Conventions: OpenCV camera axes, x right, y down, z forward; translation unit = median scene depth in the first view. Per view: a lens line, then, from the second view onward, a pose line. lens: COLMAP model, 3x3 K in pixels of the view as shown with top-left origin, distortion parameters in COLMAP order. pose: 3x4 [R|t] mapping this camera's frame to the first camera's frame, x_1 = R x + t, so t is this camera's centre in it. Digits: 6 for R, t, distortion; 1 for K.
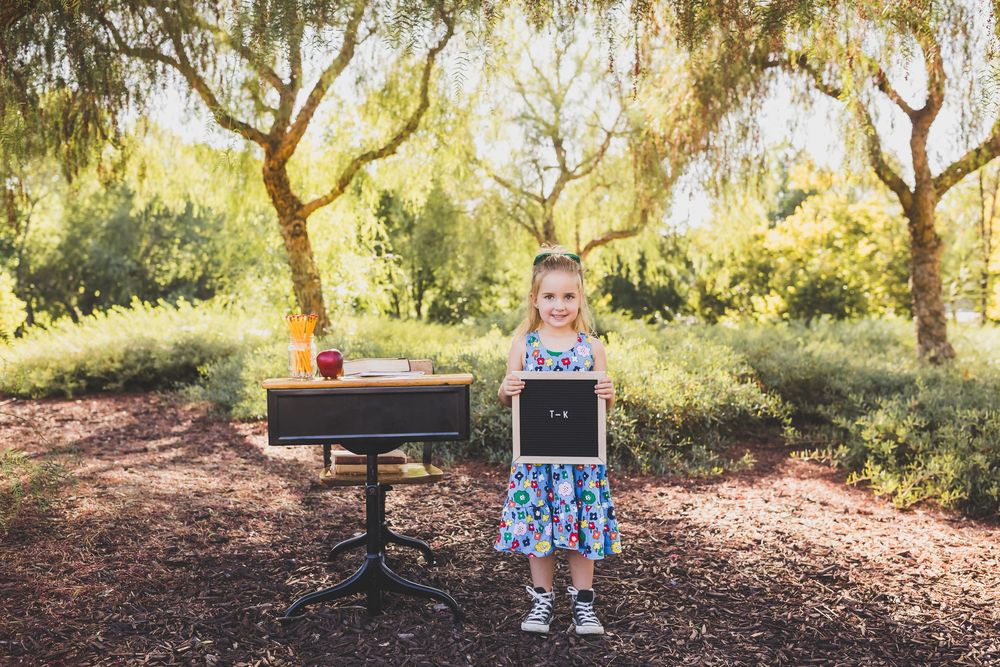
lens RADIAL K [[966.5, 0, 501.1], [0, 966.5, 335.3], [0, 0, 1]] dist [0.006371, -0.006685]
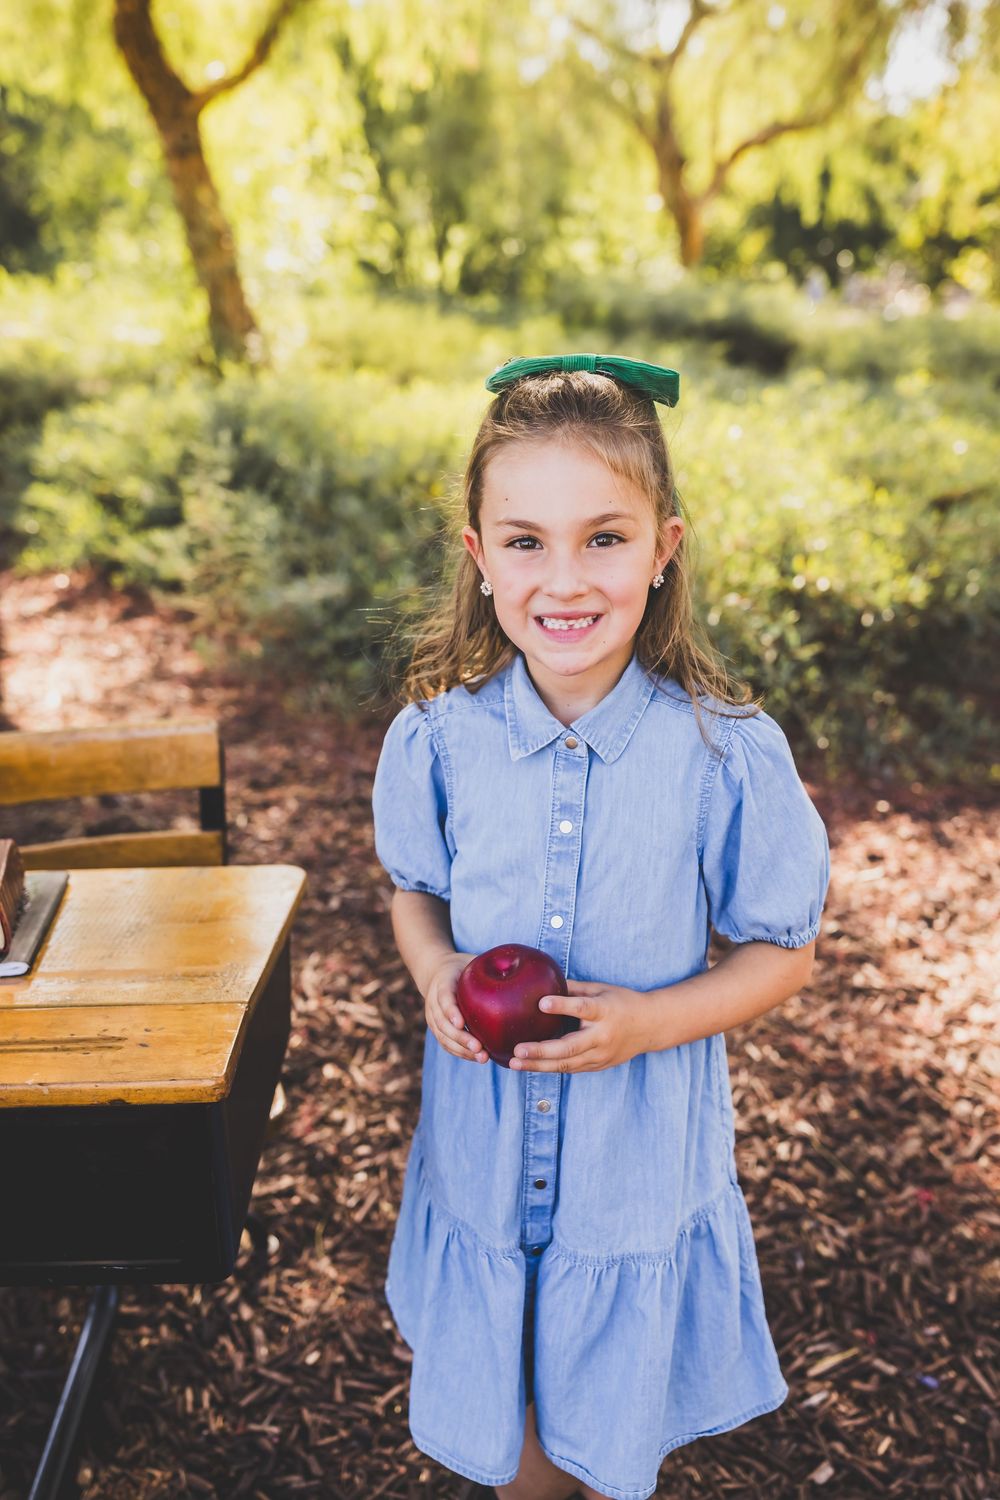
lens RADIAL K [[1428.9, 0, 499.8], [0, 1428.9, 726.1], [0, 0, 1]] dist [0.016947, -0.016006]
pose [[0.998002, 0.010949, -0.062234, 0.017937], [0.008161, 0.954289, 0.298773, -0.042931], [0.062660, -0.298684, 0.952293, 0.189483]]
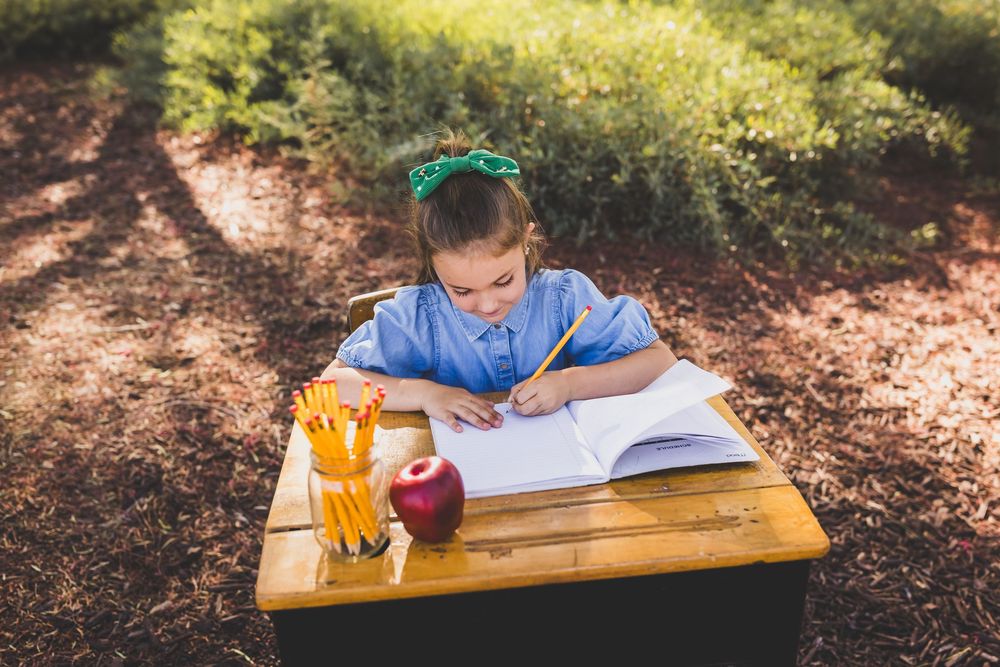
lens RADIAL K [[950.7, 0, 500.0], [0, 950.7, 333.5], [0, 0, 1]] dist [0.006529, -0.005153]
pose [[0.998608, -0.029175, 0.043944, -0.047091], [0.008311, 0.909729, 0.415119, -0.050490], [-0.052088, -0.414176, 0.908705, 0.198587]]
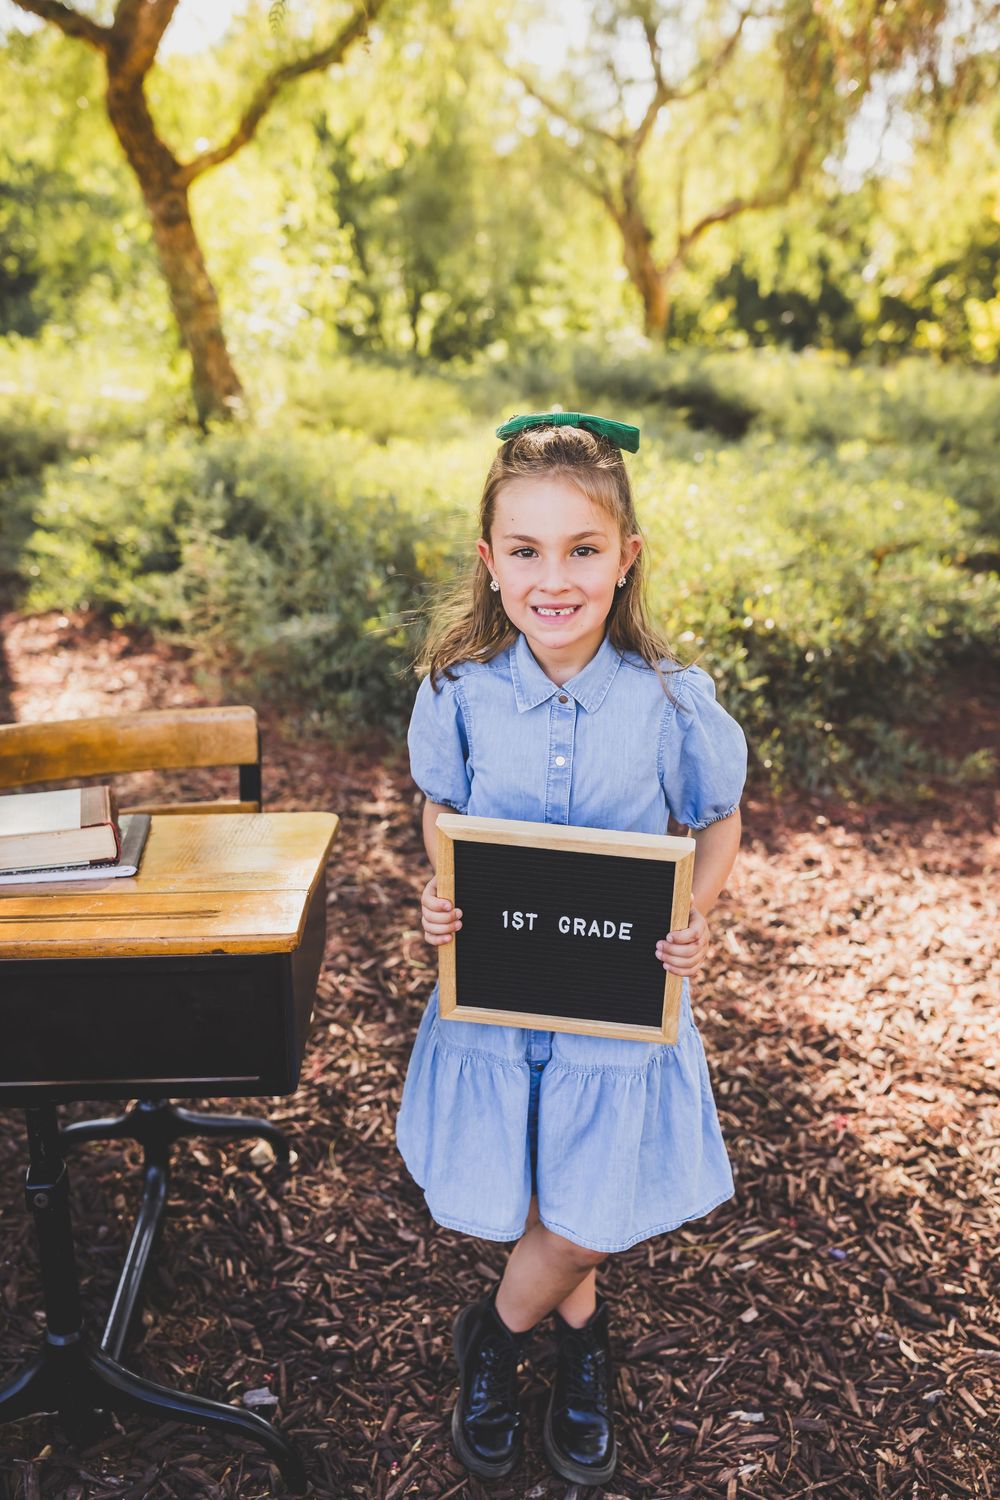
lens RADIAL K [[1426.0, 0, 508.4], [0, 1426.0, 750.7], [0, 0, 1]] dist [0.006529, -0.005153]
pose [[0.999338, 0.014997, -0.033152, 0.017094], [-0.005307, 0.961446, 0.274942, -0.043965], [0.035998, -0.274584, 0.960889, 0.150257]]
